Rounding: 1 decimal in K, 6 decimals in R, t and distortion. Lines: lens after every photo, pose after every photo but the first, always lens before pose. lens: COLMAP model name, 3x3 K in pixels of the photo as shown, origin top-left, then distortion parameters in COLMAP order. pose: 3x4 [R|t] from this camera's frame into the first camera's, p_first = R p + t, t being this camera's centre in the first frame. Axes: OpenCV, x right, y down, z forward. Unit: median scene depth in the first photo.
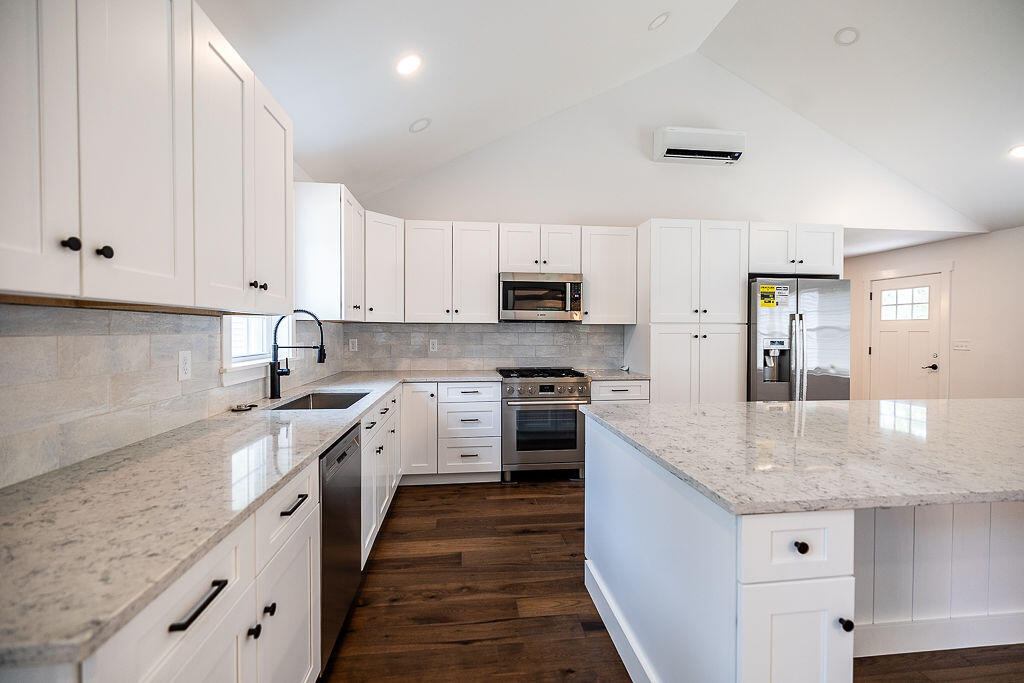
lens RADIAL K [[433.4, 0, 511.5], [0, 433.4, 336.1], [0, 0, 1]] dist [0.001849, -0.000623]
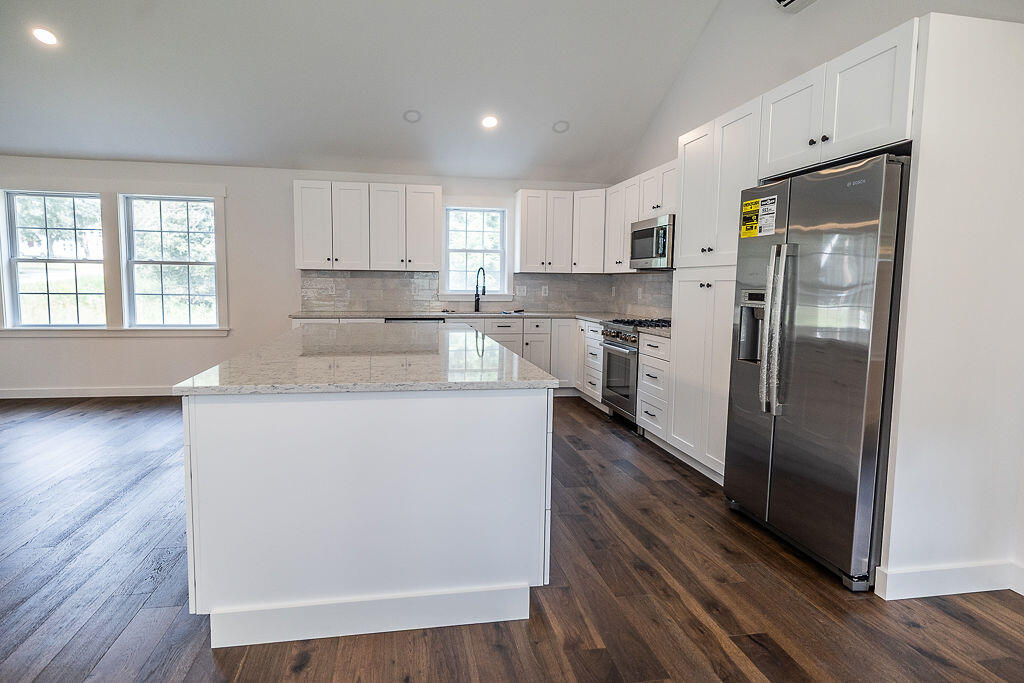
lens RADIAL K [[566.1, 0, 501.7], [0, 566.1, 339.3], [0, 0, 1]] dist [0.005079, 0.000899]
pose [[0.069065, 0.098454, -0.992742, 1.352322], [-0.024929, 0.994978, 0.096942, 0.006949], [0.997301, 0.018053, 0.071173, 0.597230]]
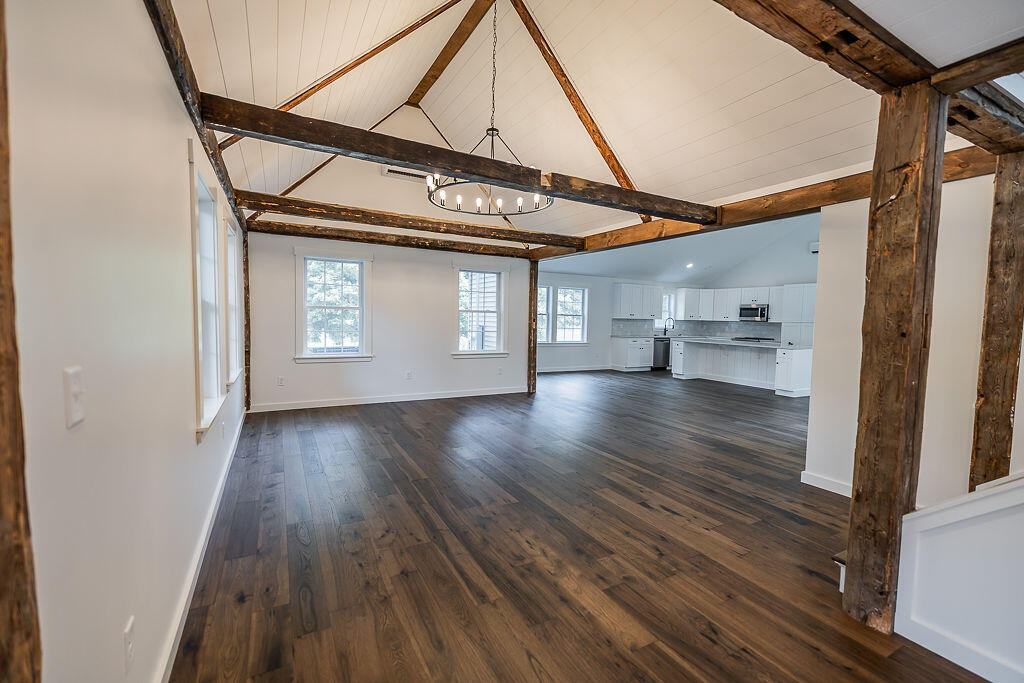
lens RADIAL K [[433.4, 0, 514.5], [0, 433.4, 338.4], [0, 0, 1]] dist [0.001849, -0.000623]
pose [[0.373123, 0.049467, -0.926462, 2.259141], [-0.036284, 0.998592, 0.038705, 0.029394], [0.927072, 0.019174, 0.374393, -1.640568]]
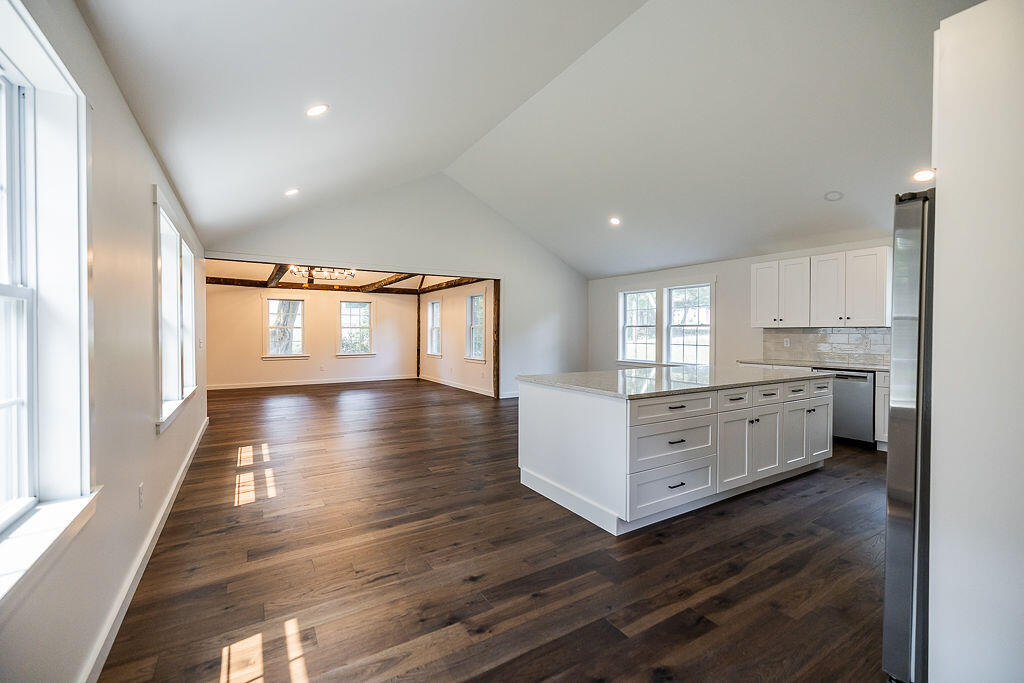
lens RADIAL K [[433.4, 0, 497.1], [0, 433.4, 339.0], [0, 0, 1]] dist [0.001849, -0.000623]
pose [[-0.916708, -0.001701, -0.399554, 1.289303], [-0.012208, 0.999643, 0.023755, -0.004233], [0.399371, 0.026654, -0.916402, 1.246727]]
